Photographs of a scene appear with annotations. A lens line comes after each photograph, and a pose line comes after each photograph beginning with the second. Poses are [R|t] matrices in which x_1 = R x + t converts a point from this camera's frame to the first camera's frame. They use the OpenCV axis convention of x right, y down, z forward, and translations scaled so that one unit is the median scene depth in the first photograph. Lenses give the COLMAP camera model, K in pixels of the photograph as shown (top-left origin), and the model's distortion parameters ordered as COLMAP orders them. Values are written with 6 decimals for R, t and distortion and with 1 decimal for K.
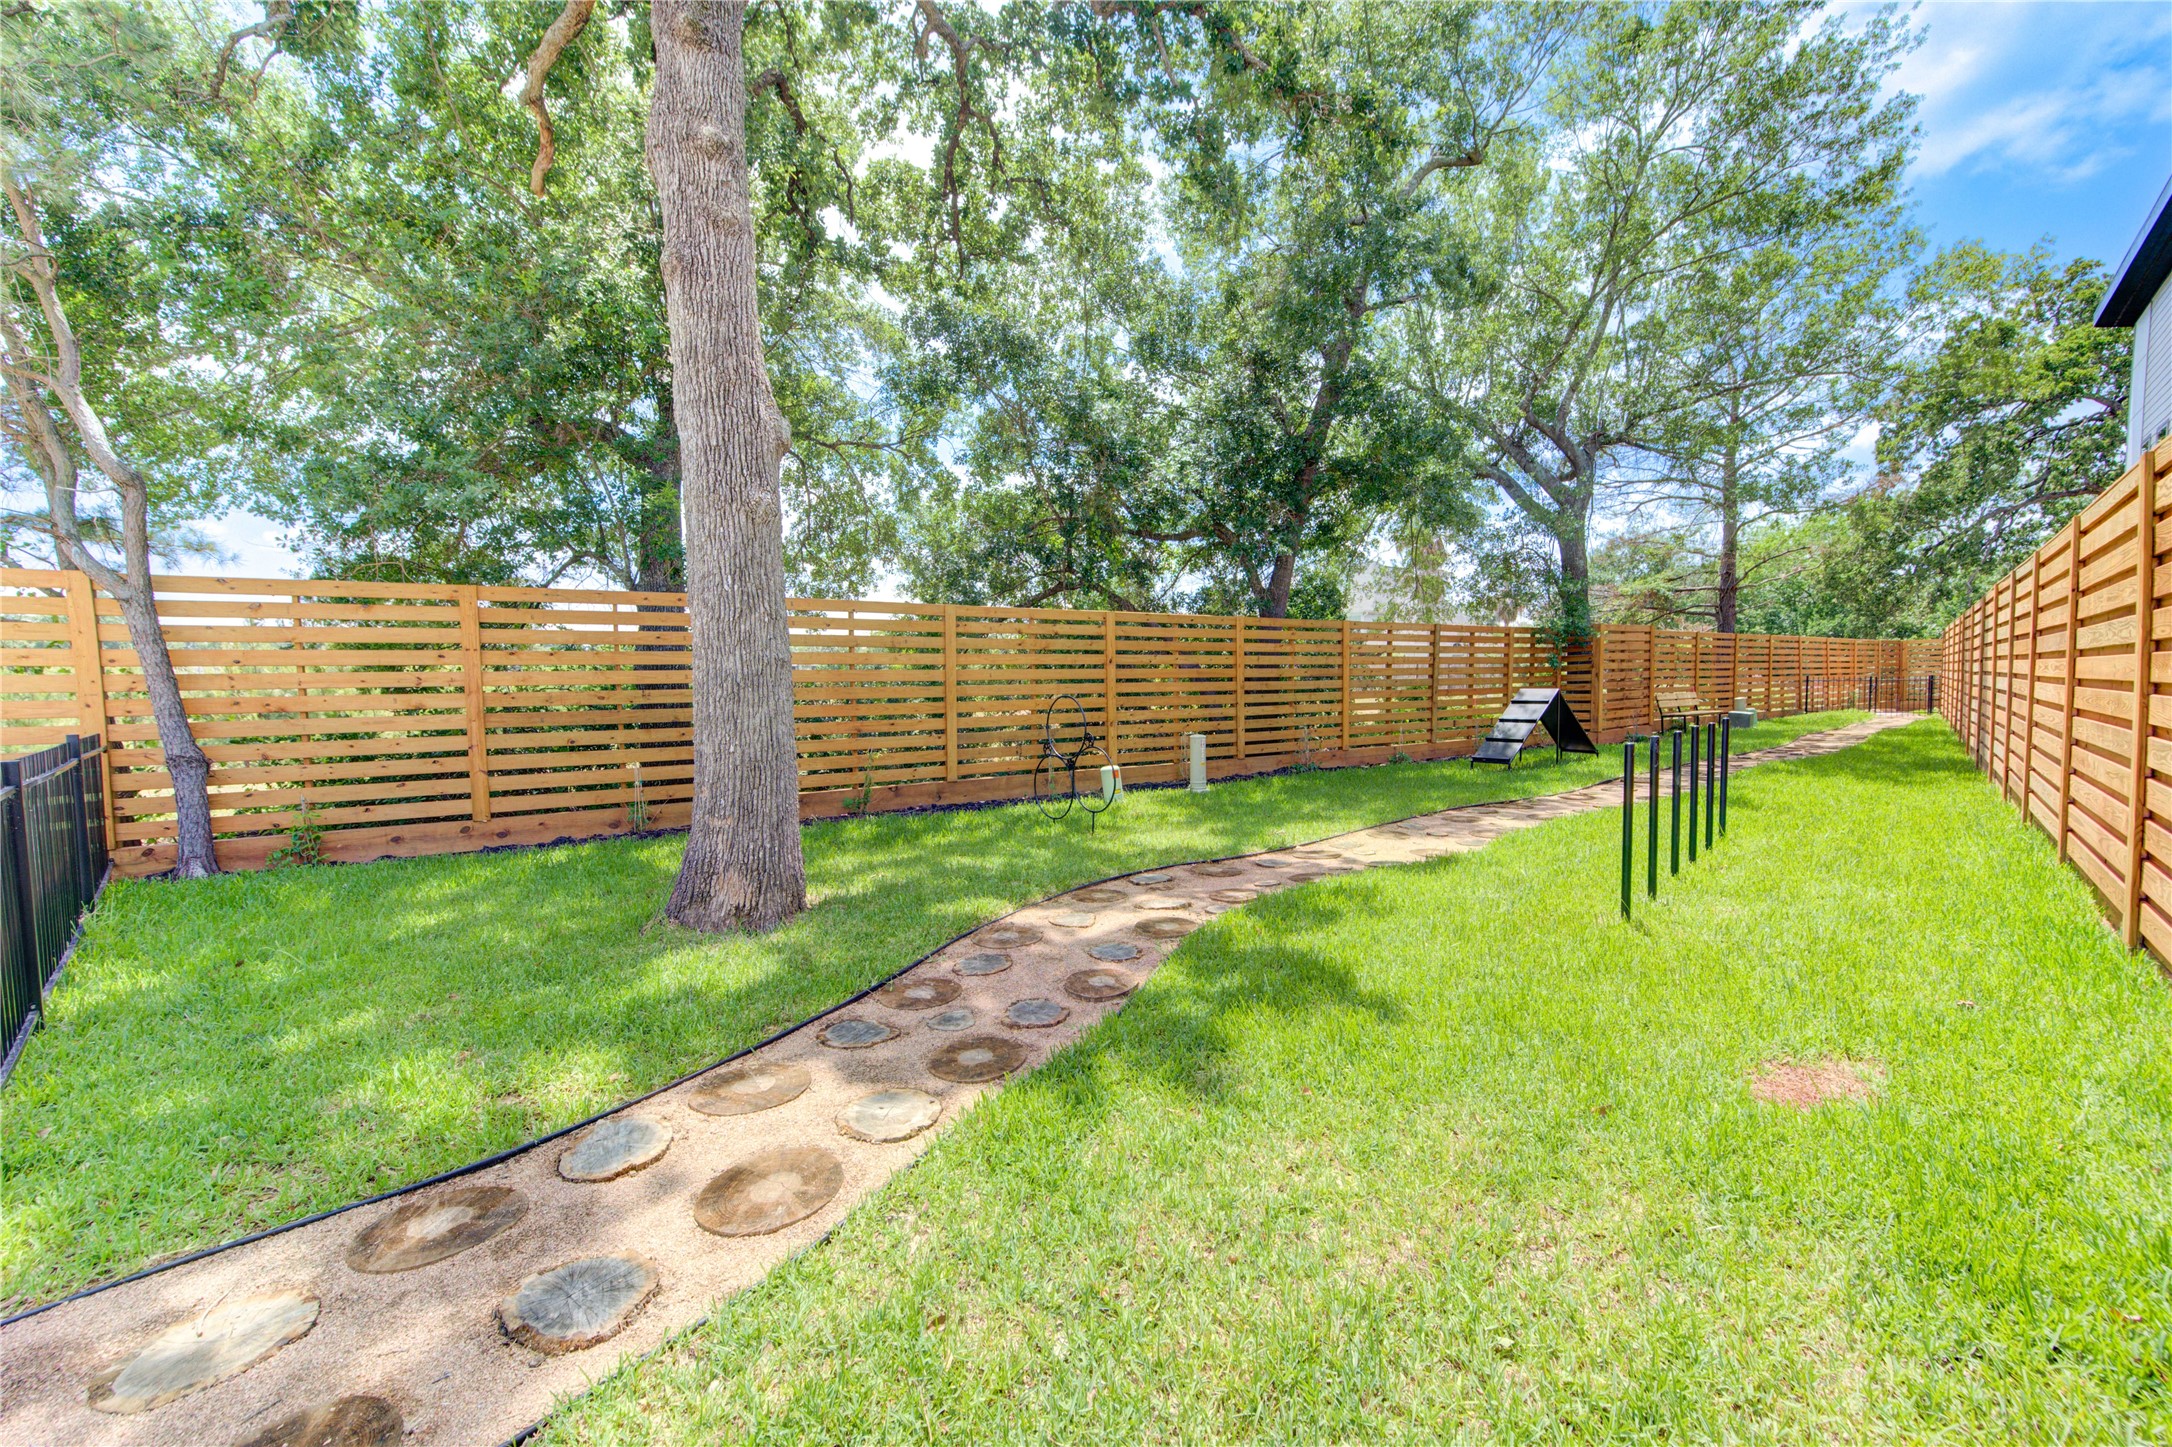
lens RADIAL K [[852.1, 0, 1086.9], [0, 852.1, 733.3], [0, 0, 1]] dist [0.002050, -0.000125]
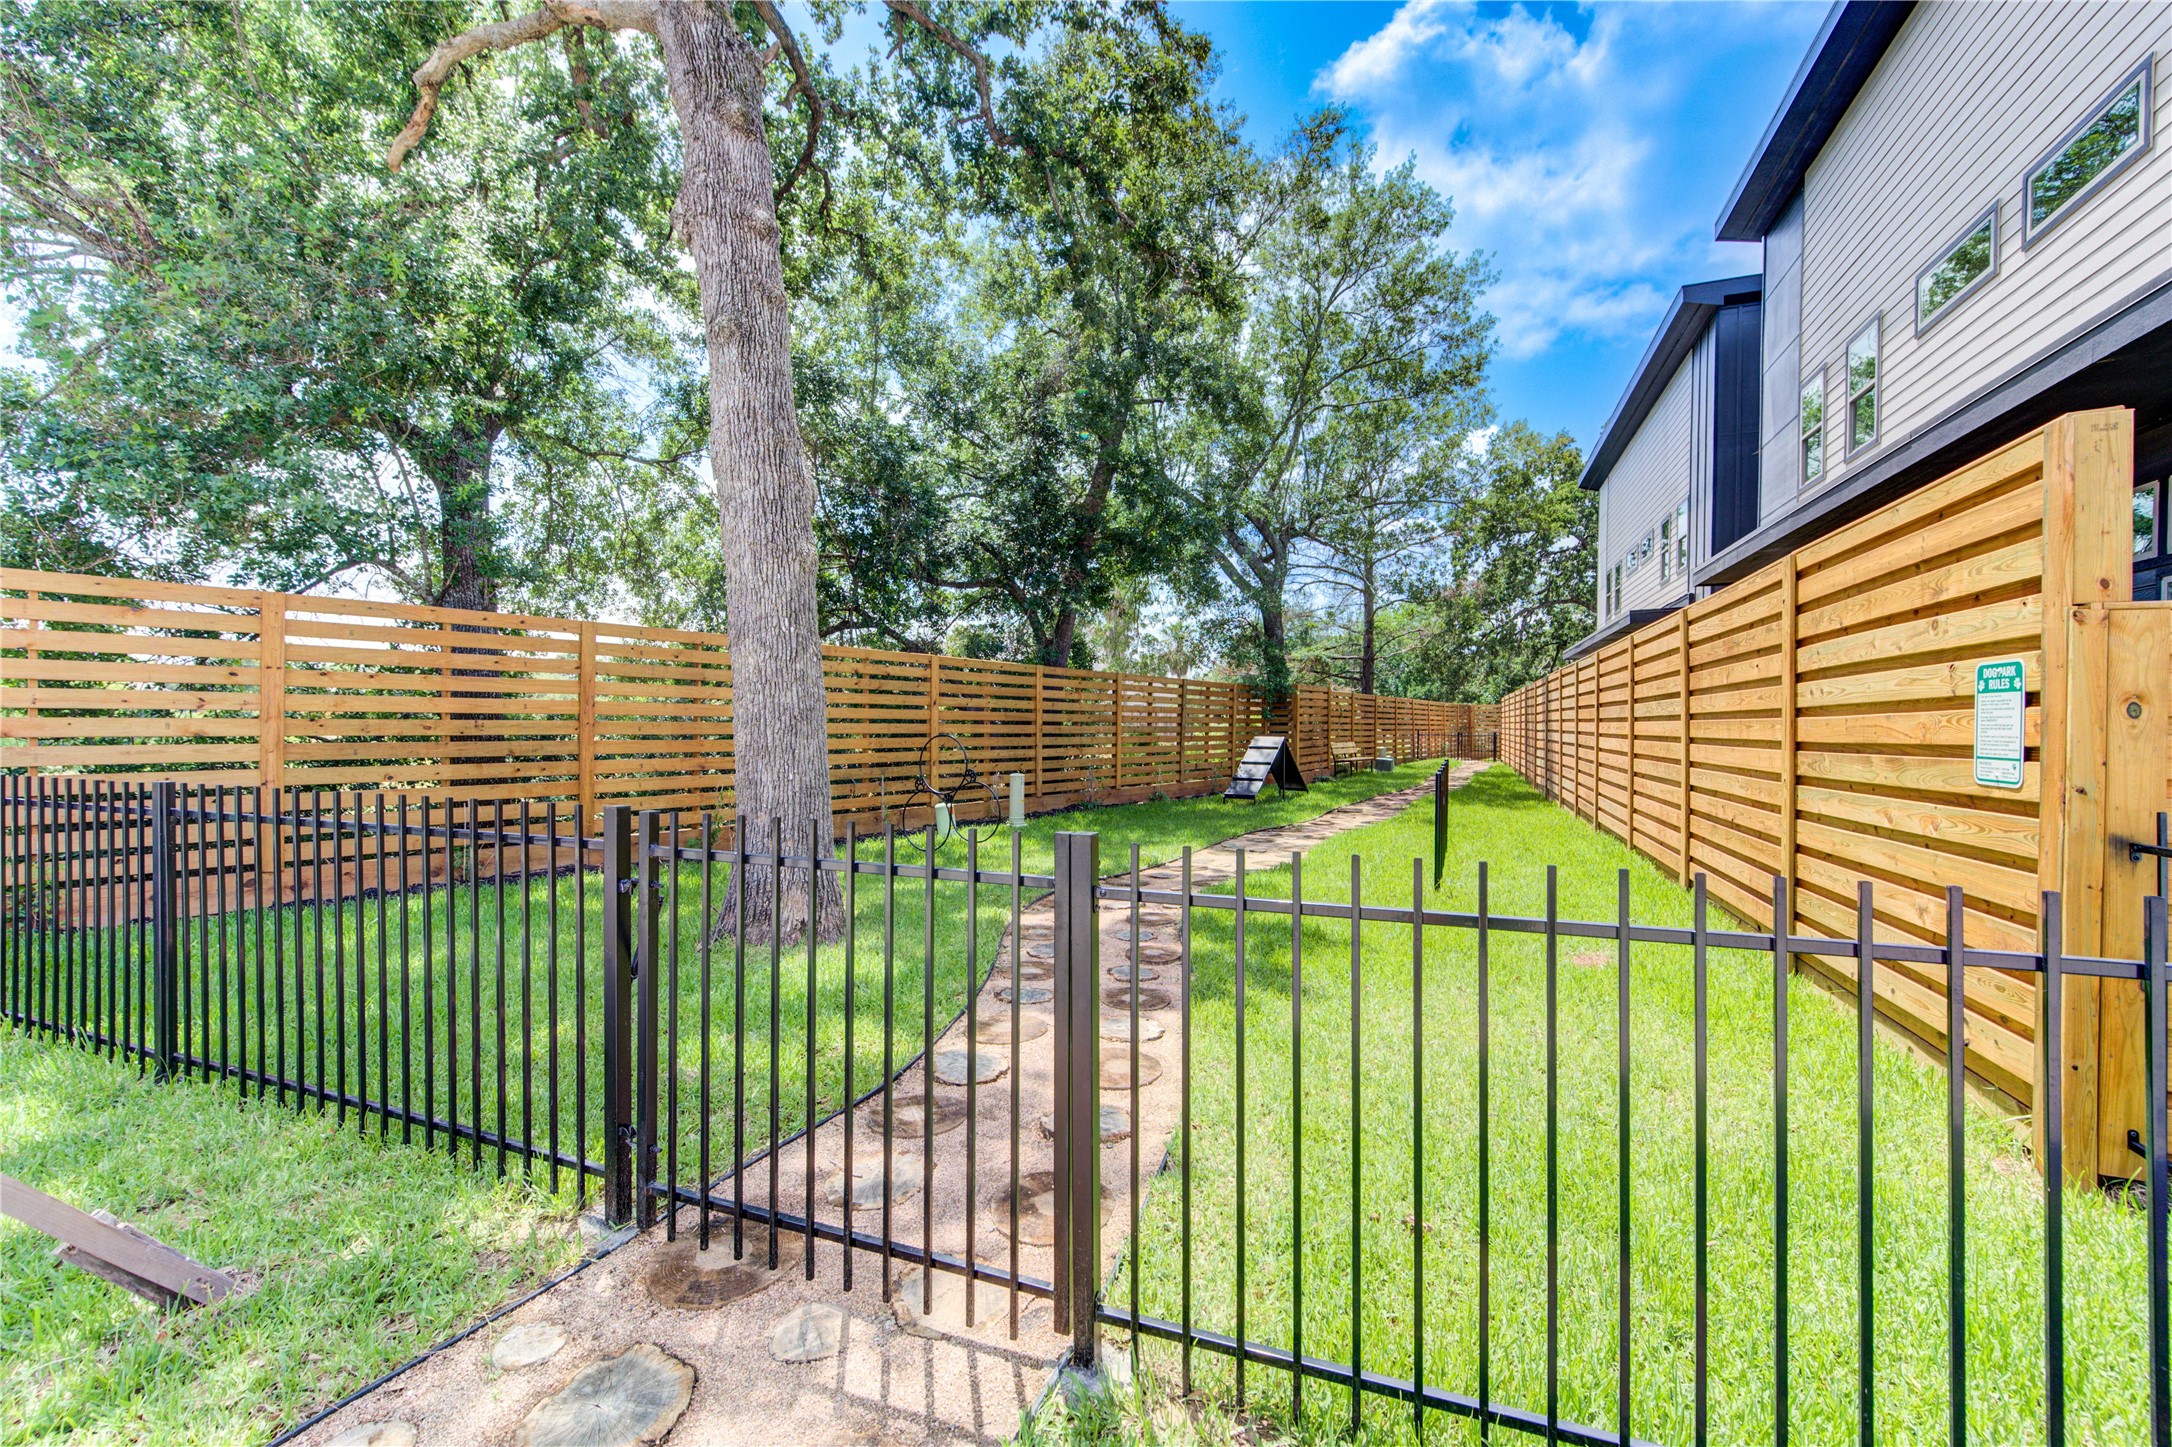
lens RADIAL K [[906.1, 0, 1087.5], [0, 906.1, 731.4], [0, 0, 1]] dist [0.002329, 0.000002]
pose [[0.925266, 0.019887, 0.378797, -0.180643], [0.000561, 0.998552, -0.053795, 0.008337], [-0.379318, 0.049987, 0.923915, -0.076756]]
